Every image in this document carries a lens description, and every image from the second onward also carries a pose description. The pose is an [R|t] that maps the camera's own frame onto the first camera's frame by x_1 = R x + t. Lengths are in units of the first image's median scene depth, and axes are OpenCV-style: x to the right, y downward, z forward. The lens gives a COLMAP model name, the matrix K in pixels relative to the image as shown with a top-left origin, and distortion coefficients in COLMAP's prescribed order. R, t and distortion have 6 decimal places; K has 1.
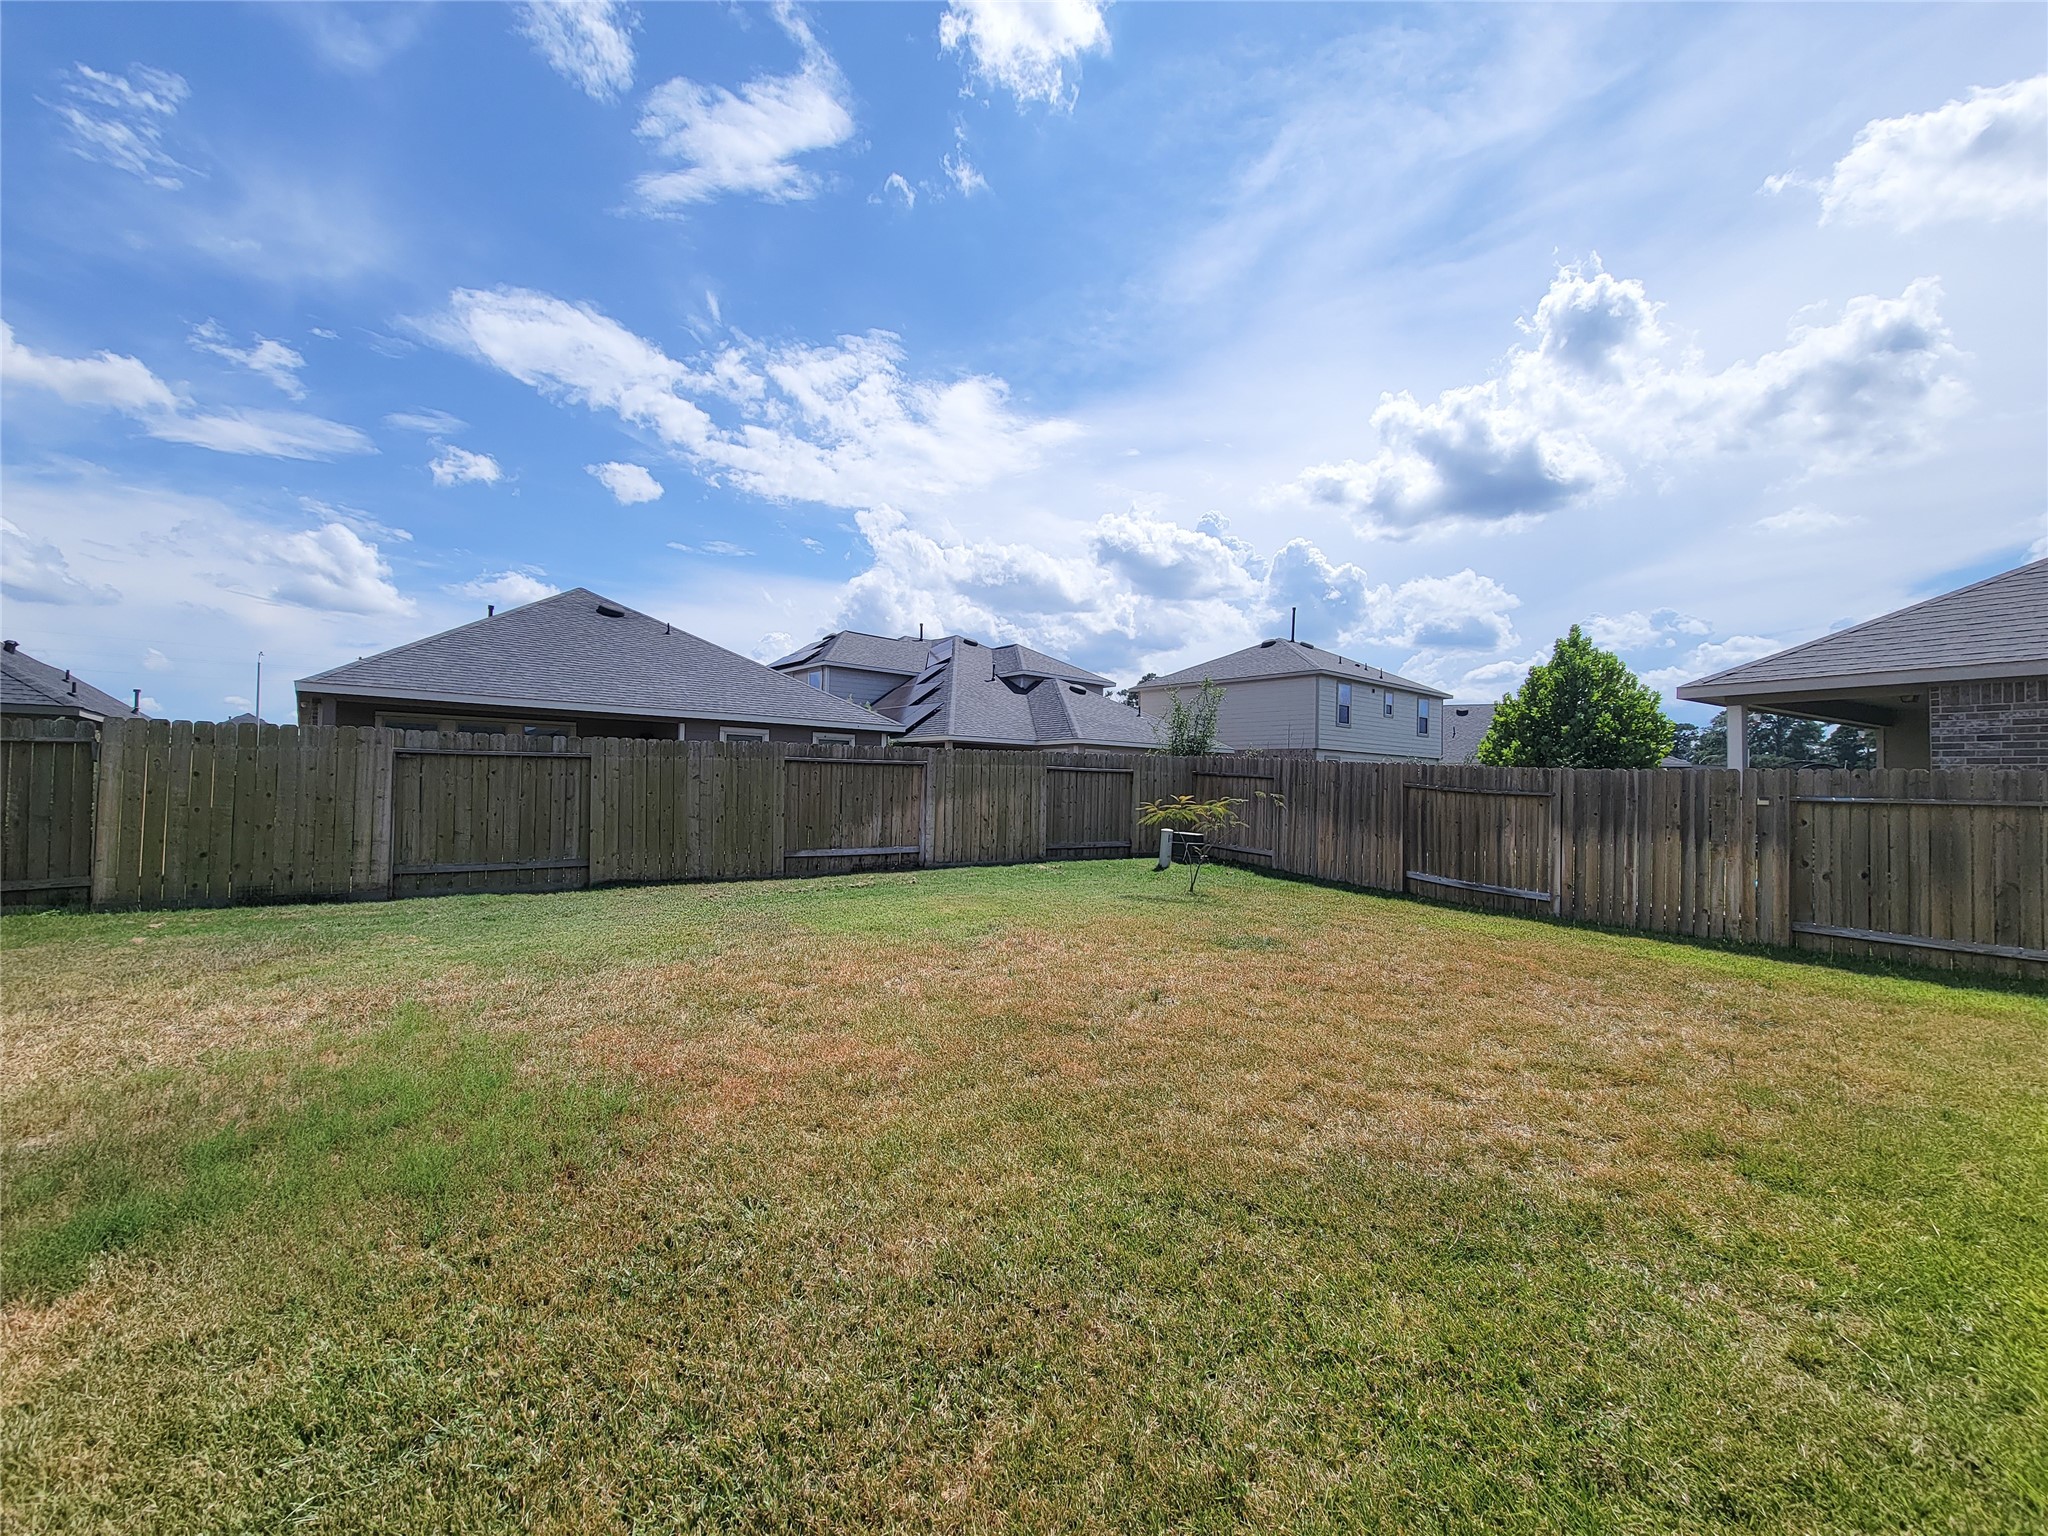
lens RADIAL K [[854.6, 0, 1042.5], [0, 854.6, 775.0], [0, 0, 1]] dist [0.007869, -0.006081]
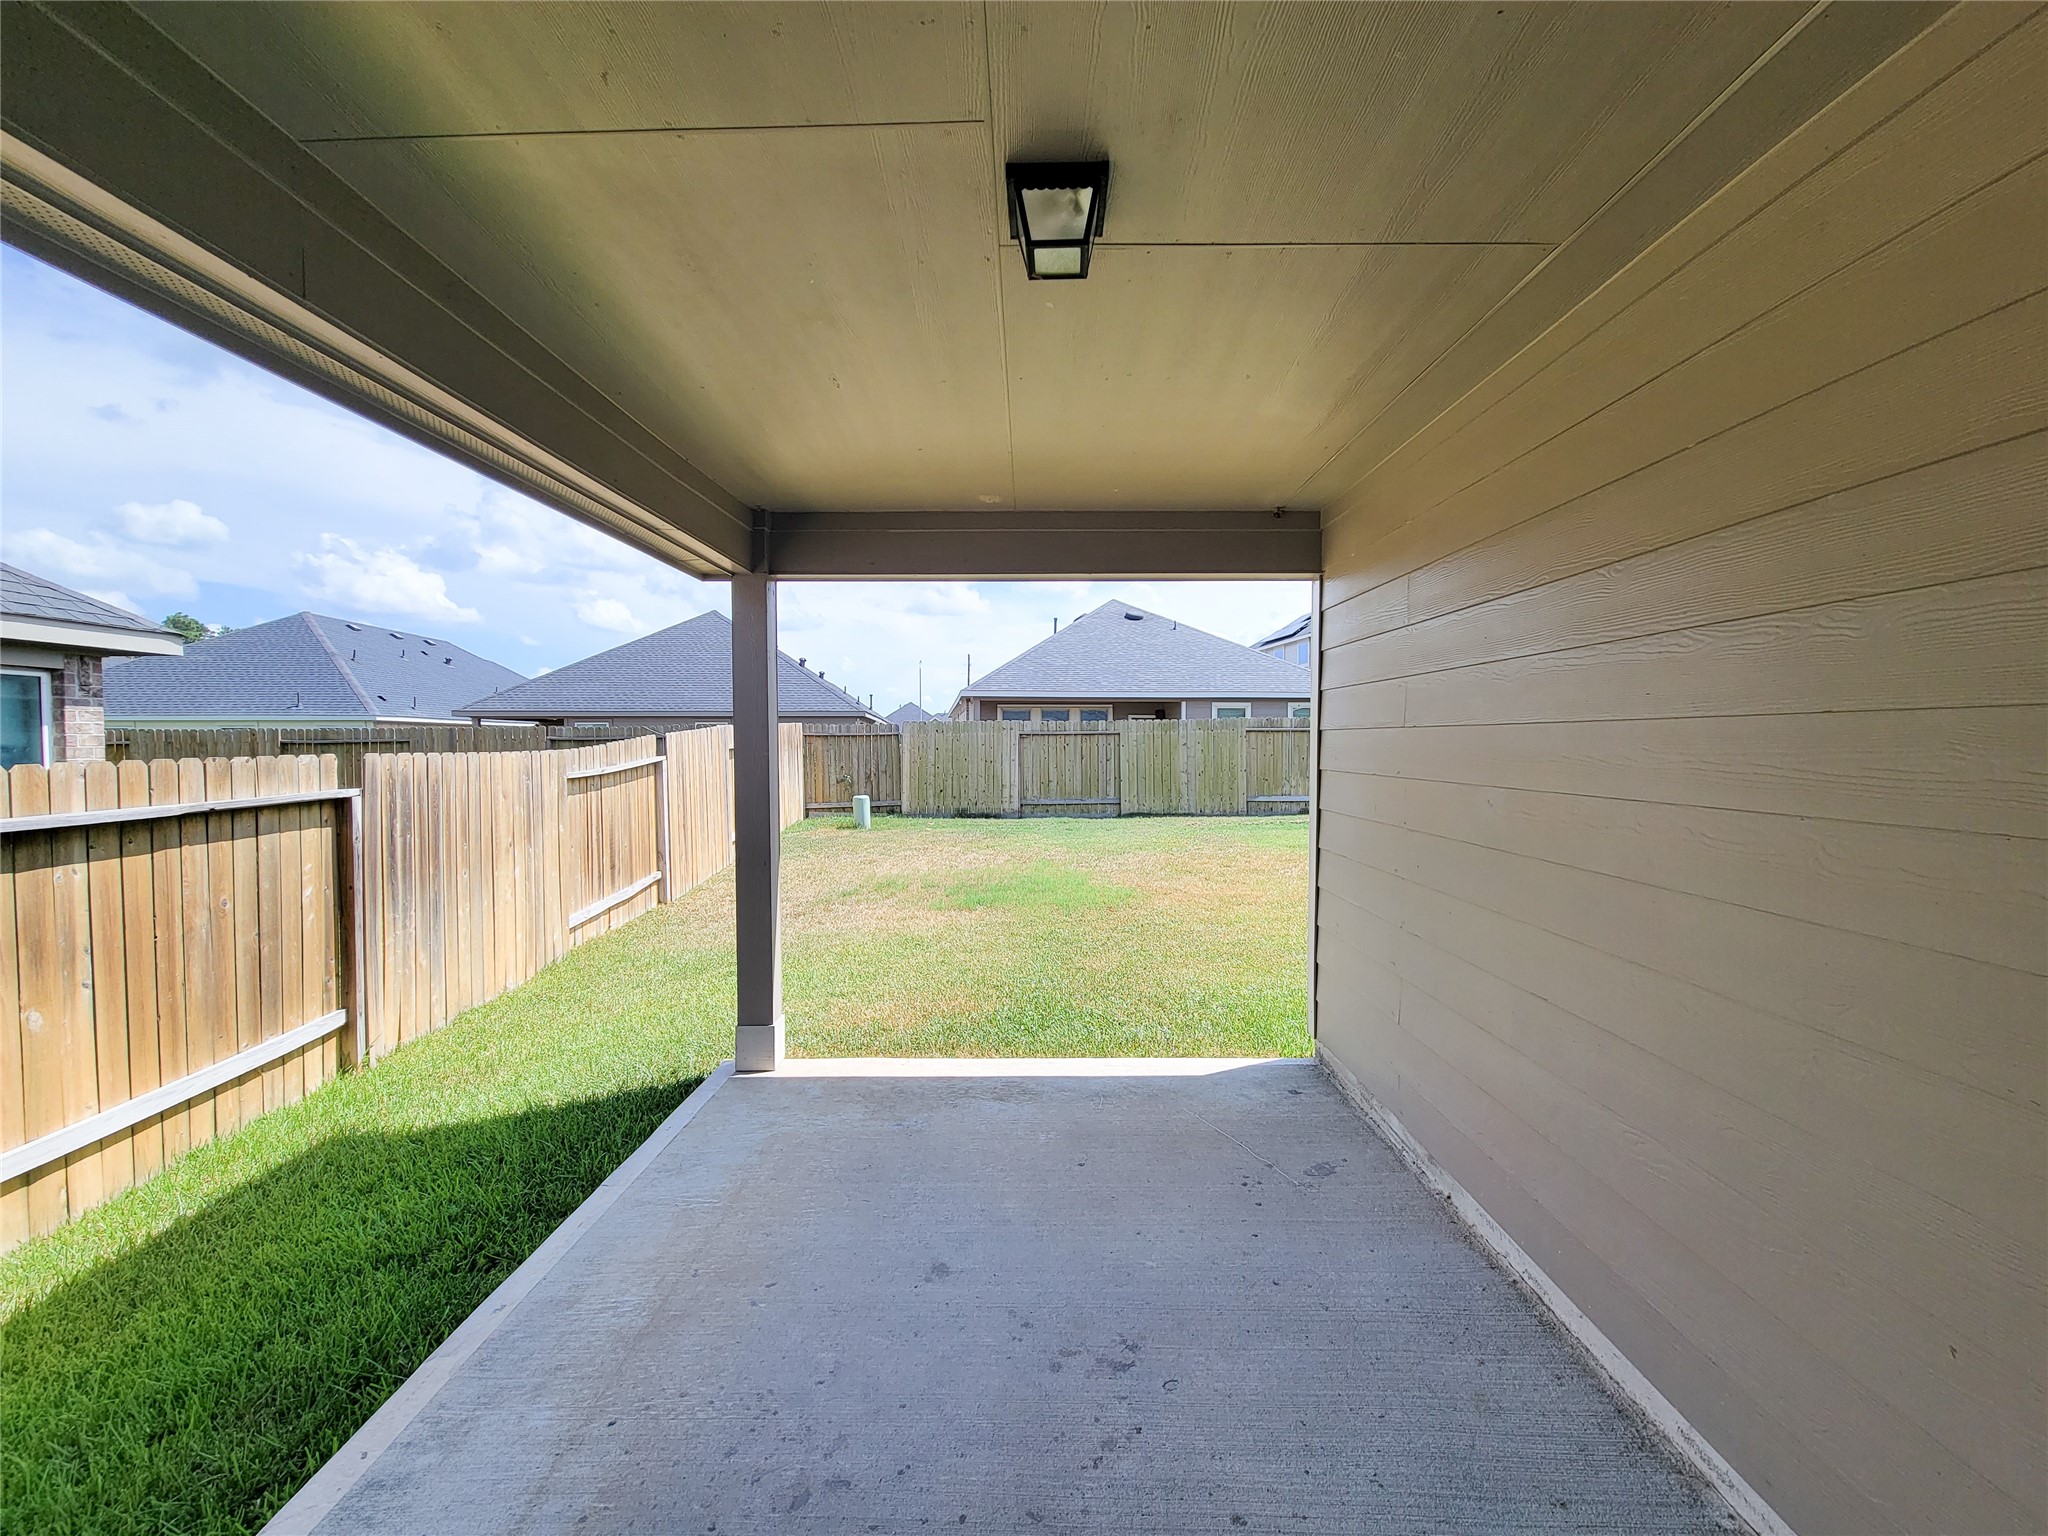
lens RADIAL K [[821.2, 0, 1019.7], [0, 821.2, 754.4], [0, 0, 1]] dist [-0.002257, -0.000518]
pose [[0.816772, -0.014139, -0.576787, 0.176377], [0.027044, 0.999539, 0.013794, -0.007662], [0.576326, -0.026865, 0.816778, -0.311551]]
